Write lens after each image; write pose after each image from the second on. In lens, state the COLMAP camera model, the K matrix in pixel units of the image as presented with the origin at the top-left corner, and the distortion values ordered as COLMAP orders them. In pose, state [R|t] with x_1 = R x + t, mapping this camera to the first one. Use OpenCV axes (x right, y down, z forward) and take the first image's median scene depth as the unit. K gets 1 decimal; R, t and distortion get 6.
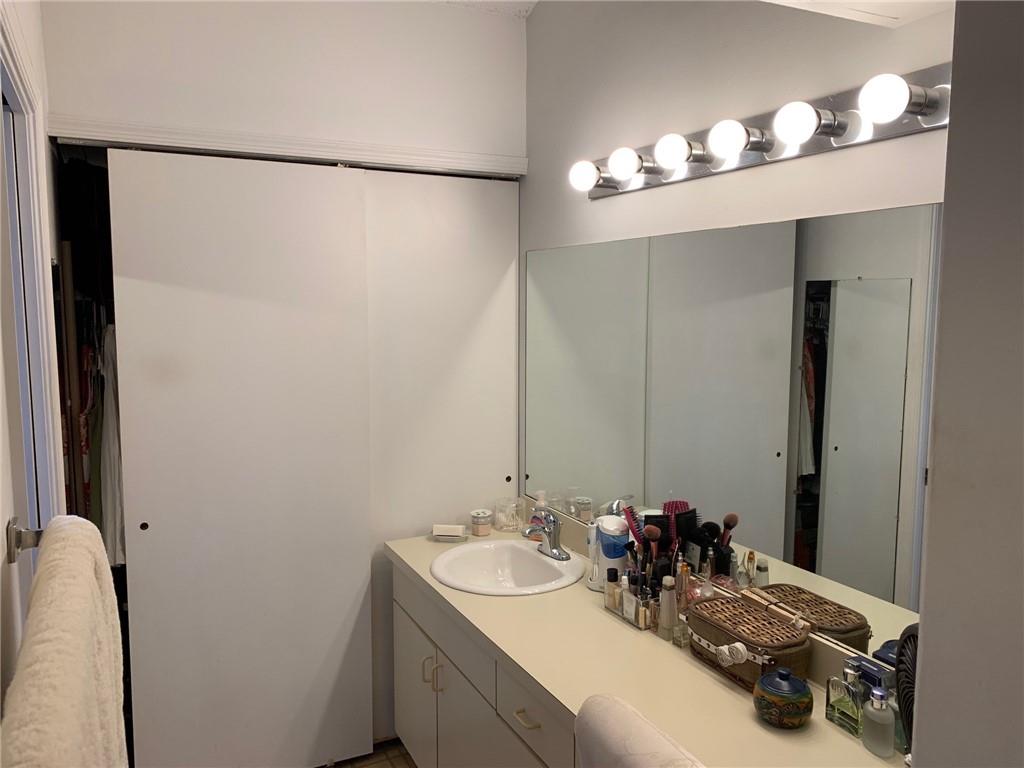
lens RADIAL K [[779.3, 0, 512.0], [0, 779.3, 384.0], [0, 0, 1]] dist [0.052393, -0.004929]
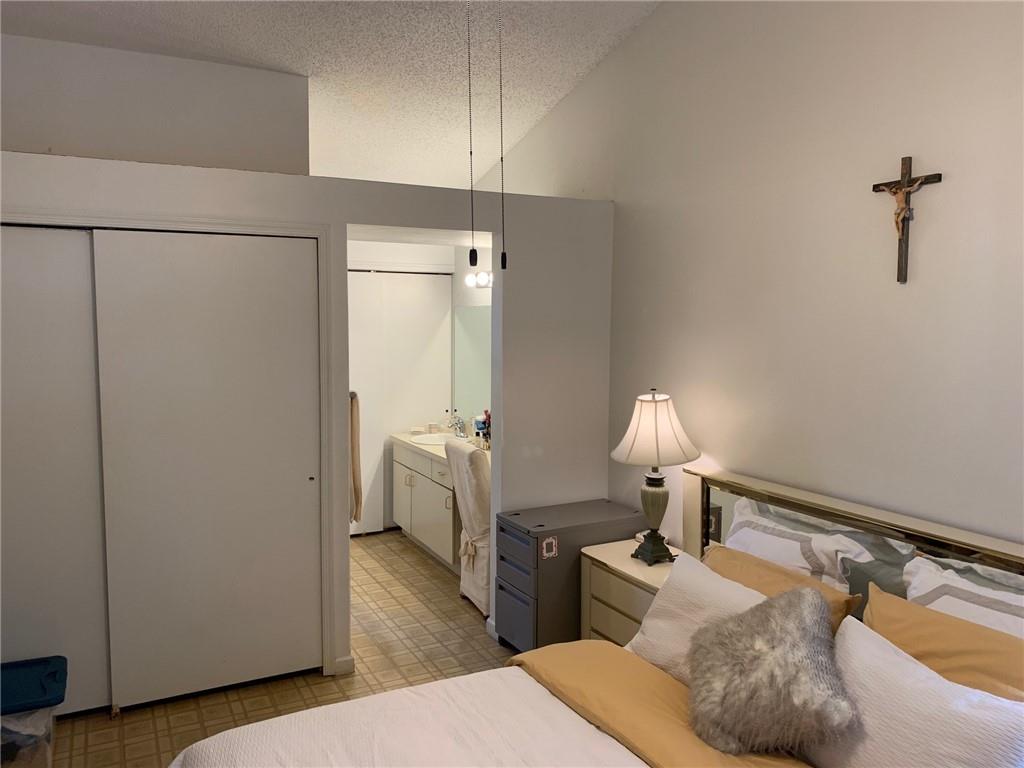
lens RADIAL K [[779.3, 0, 512.0], [0, 779.3, 384.0], [0, 0, 1]] dist [0.052393, -0.004929]
pose [[0.999957, 0.004150, 0.008307, 0.173376], [-0.003976, 0.999776, -0.020794, 0.101745], [-0.008391, 0.020760, 0.999749, -1.274054]]
